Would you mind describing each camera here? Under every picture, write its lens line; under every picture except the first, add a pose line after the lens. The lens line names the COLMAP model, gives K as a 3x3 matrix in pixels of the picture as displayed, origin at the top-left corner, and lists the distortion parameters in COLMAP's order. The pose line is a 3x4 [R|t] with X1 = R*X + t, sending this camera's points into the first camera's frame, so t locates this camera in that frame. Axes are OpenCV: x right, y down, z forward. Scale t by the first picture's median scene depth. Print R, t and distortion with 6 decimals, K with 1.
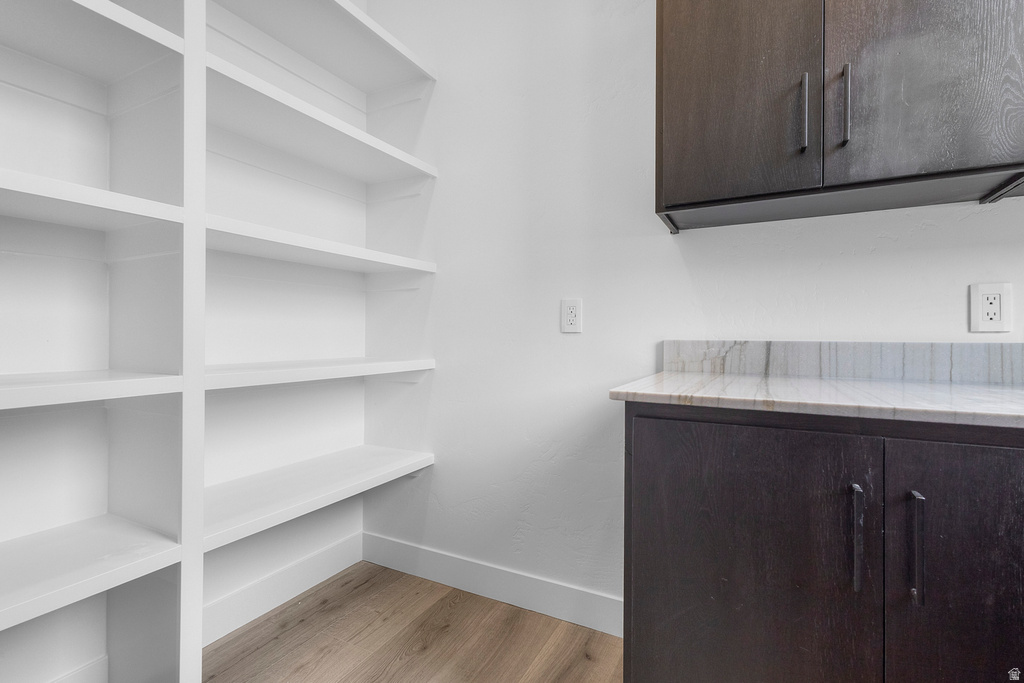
lens RADIAL K [[477.3, 0, 510.0], [0, 477.3, 327.6], [0, 0, 1]] dist [0.003078, -0.000162]
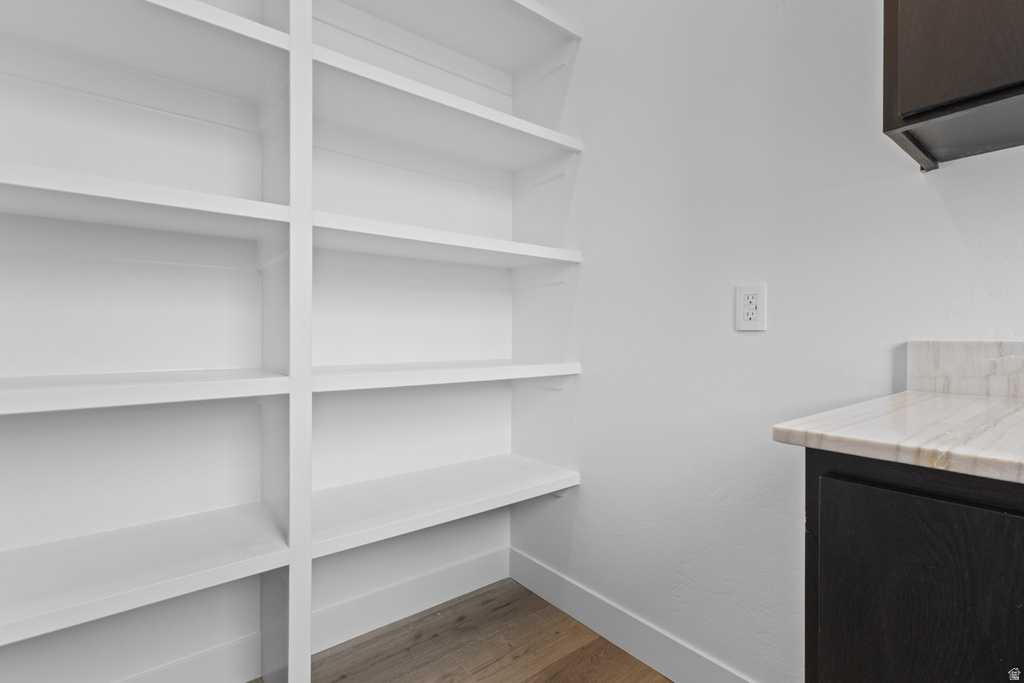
lens RADIAL K [[474.9, 0, 514.4], [0, 474.9, 333.5], [0, 0, 1]] dist [0.003230, 0.000786]
pose [[0.915801, -0.005870, -0.401589, 0.094738], [0.010156, 0.999912, 0.008546, 0.005061], [0.401503, -0.011905, 0.915780, 0.206463]]
